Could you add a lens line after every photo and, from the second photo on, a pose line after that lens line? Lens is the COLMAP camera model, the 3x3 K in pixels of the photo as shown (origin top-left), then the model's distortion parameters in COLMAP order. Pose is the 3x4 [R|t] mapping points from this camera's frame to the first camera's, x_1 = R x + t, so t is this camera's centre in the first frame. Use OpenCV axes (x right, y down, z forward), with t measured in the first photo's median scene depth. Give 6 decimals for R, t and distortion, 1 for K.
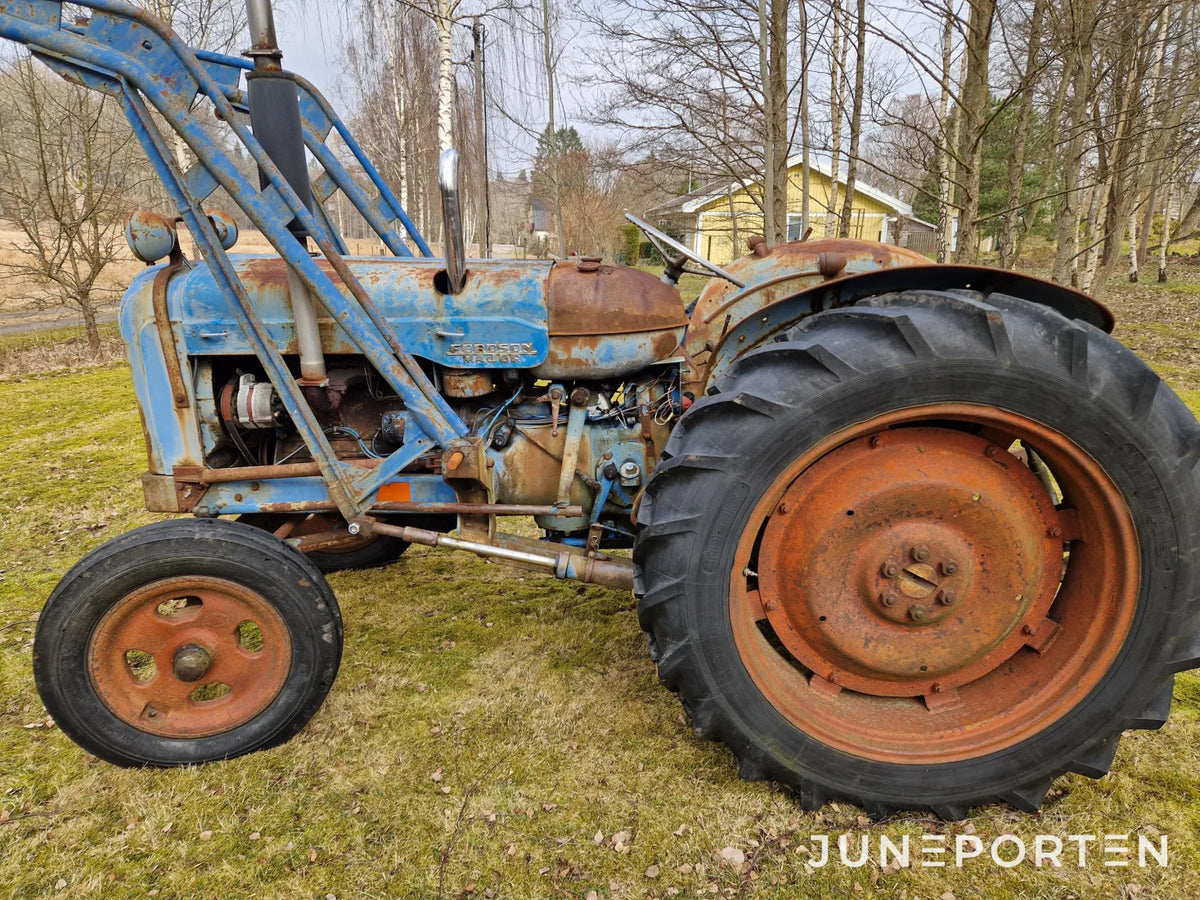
lens RADIAL K [[797.6, 0, 604.9], [0, 797.6, 438.6], [0, 0, 1]] dist [0.074077, -0.064836]
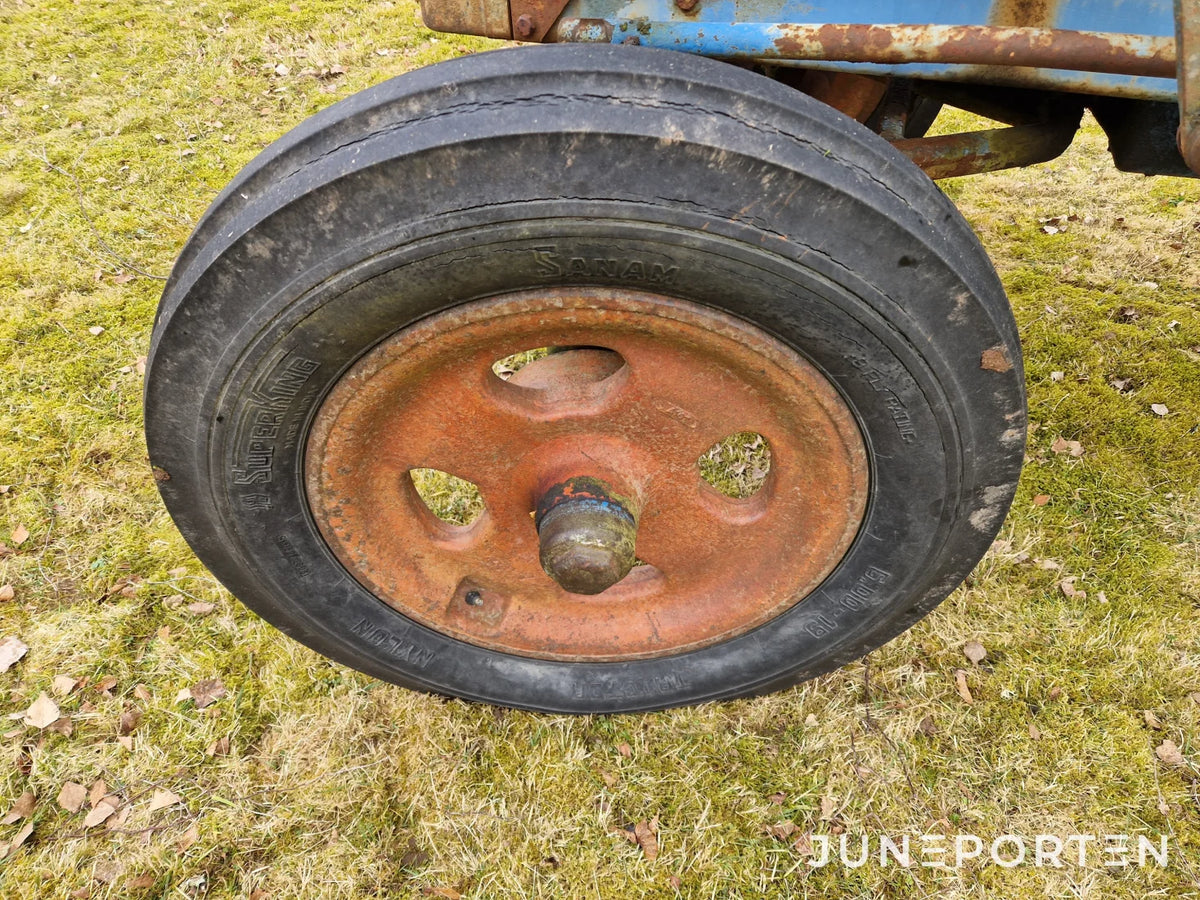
lens RADIAL K [[797.6, 0, 604.9], [0, 797.6, 438.6], [0, 0, 1]] dist [0.074077, -0.064836]
pose [[0.959826, 0.186340, -0.209789, -0.437526], [-0.068251, 0.880242, 0.469591, 0.087607], [0.272169, -0.436407, 0.857597, 0.733611]]
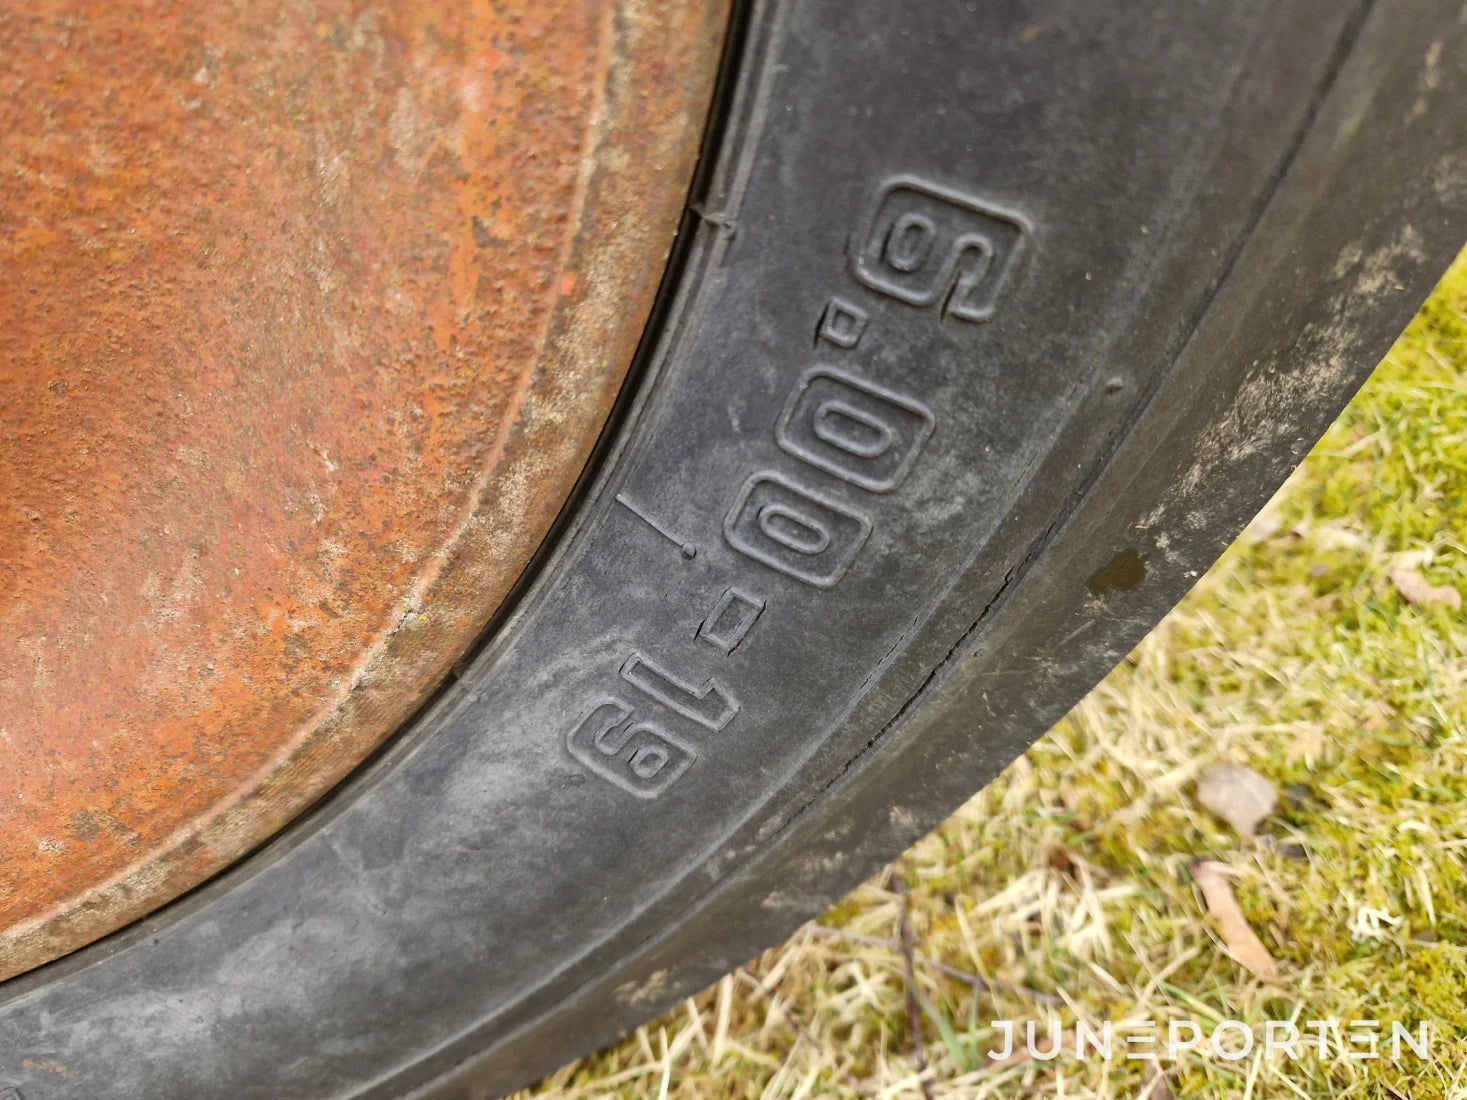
lens RADIAL K [[1000.5, 0, 733.5], [0, 1000.5, 550.0], [0, 0, 1]] dist [0.004500, 0.000841]
pose [[0.995328, 0.092188, -0.028701, -0.395782], [-0.073935, 0.918899, 0.387503, 0.287406], [0.062096, -0.383571, 0.921422, 0.973598]]
